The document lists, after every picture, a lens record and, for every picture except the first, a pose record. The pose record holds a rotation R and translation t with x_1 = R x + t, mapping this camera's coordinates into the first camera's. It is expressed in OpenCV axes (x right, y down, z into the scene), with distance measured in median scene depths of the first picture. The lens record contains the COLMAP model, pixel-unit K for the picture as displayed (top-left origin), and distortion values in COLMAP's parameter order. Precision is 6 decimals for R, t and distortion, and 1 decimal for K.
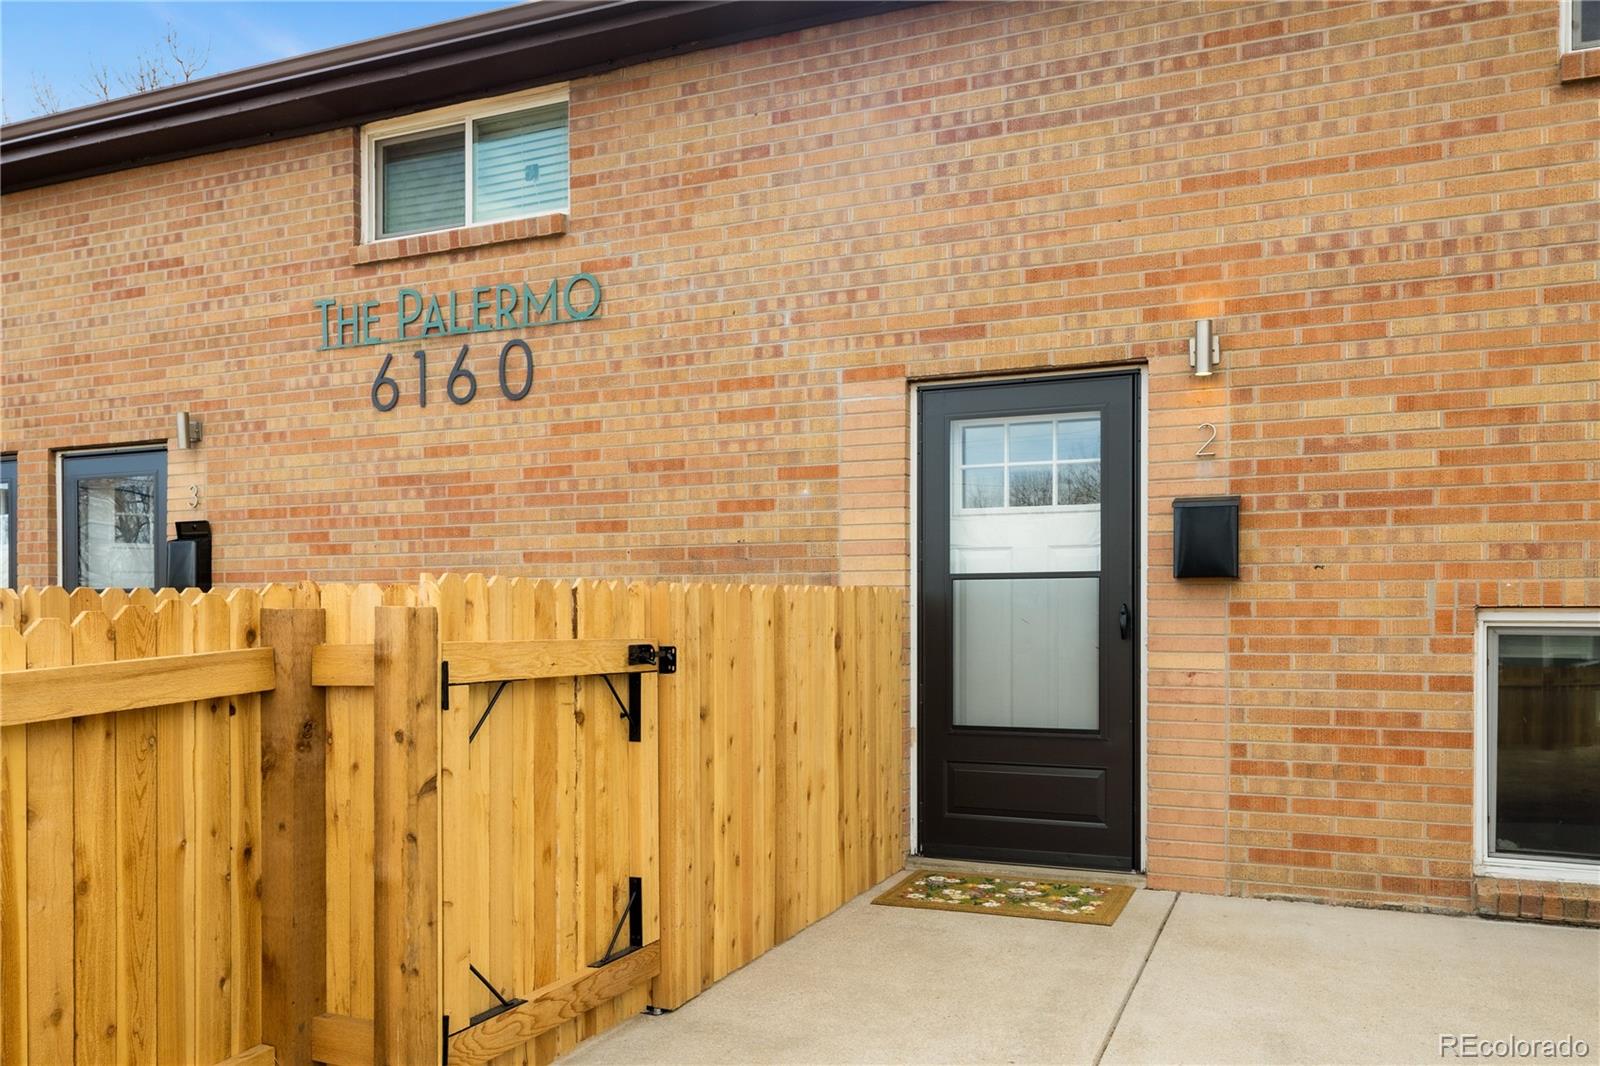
lens RADIAL K [[1256.5, 0, 785.9], [0, 1256.5, 628.3], [0, 0, 1]] dist [0.006622, -0.002985]
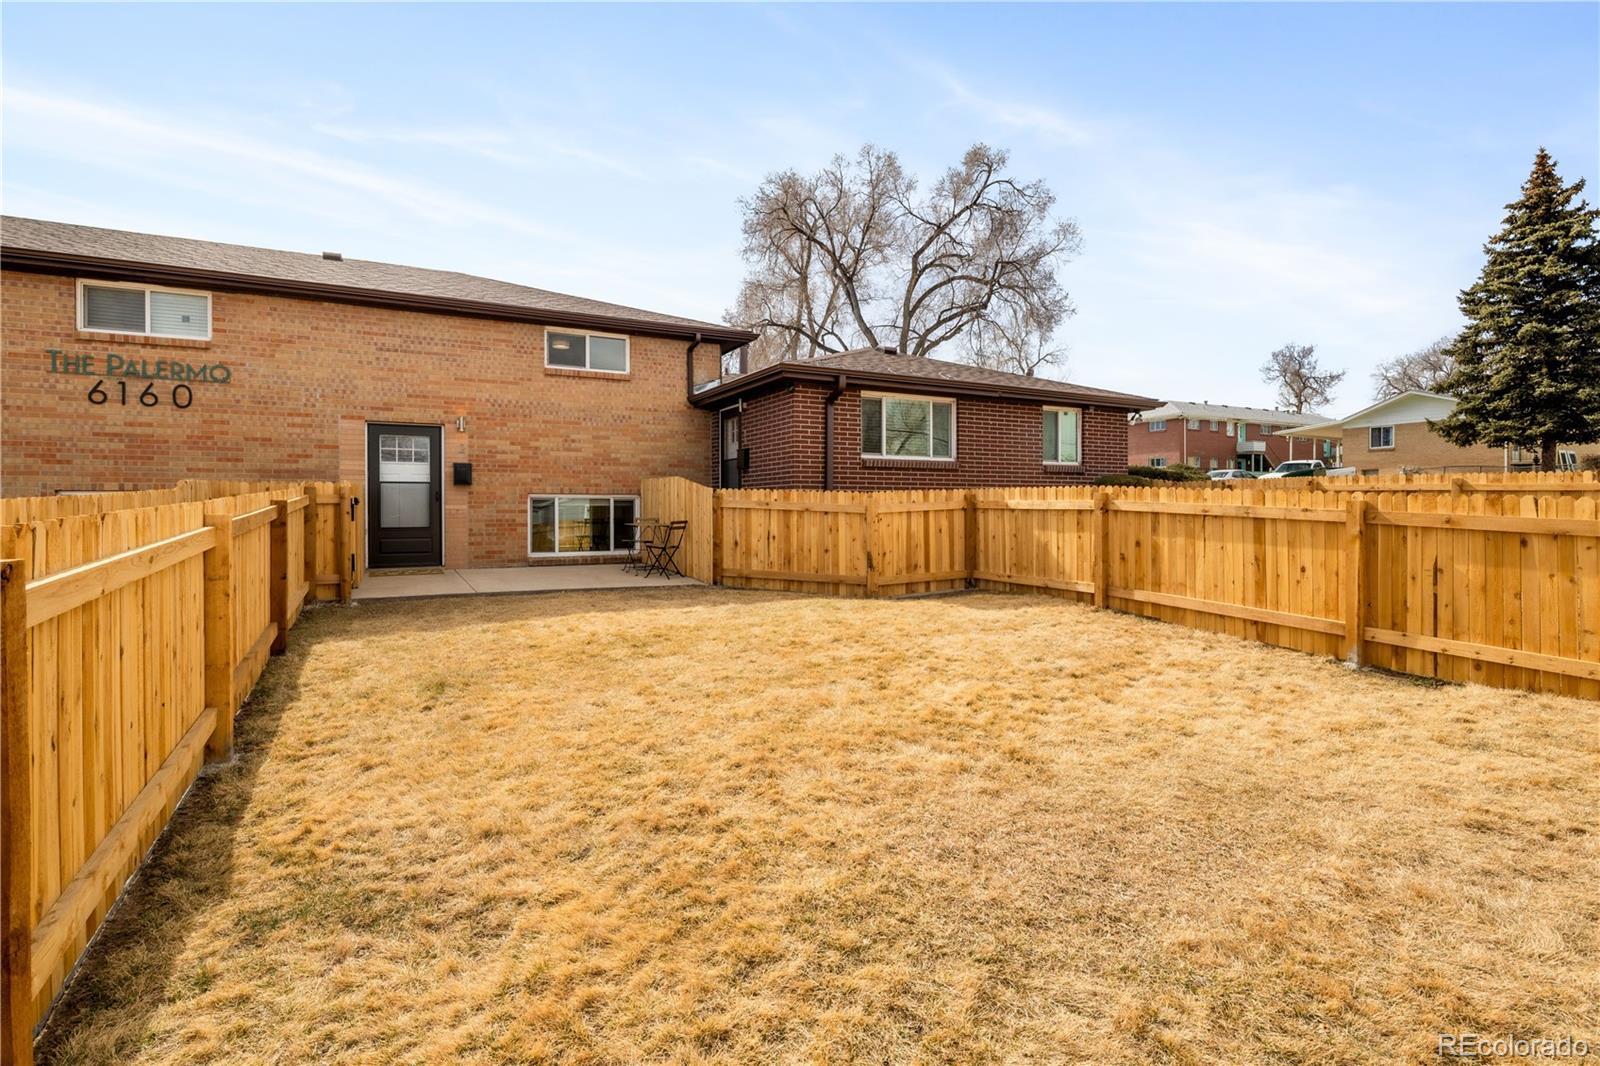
lens RADIAL K [[781.9, 0, 795.7], [0, 781.9, 513.0], [0, 0, 1]] dist [0.007980, -0.005972]
pose [[0.629714, -0.003304, 0.776820, -0.791734], [0.007042, 0.999974, -0.001456, 0.051045], [-0.776795, 0.006387, 0.629721, -1.154351]]
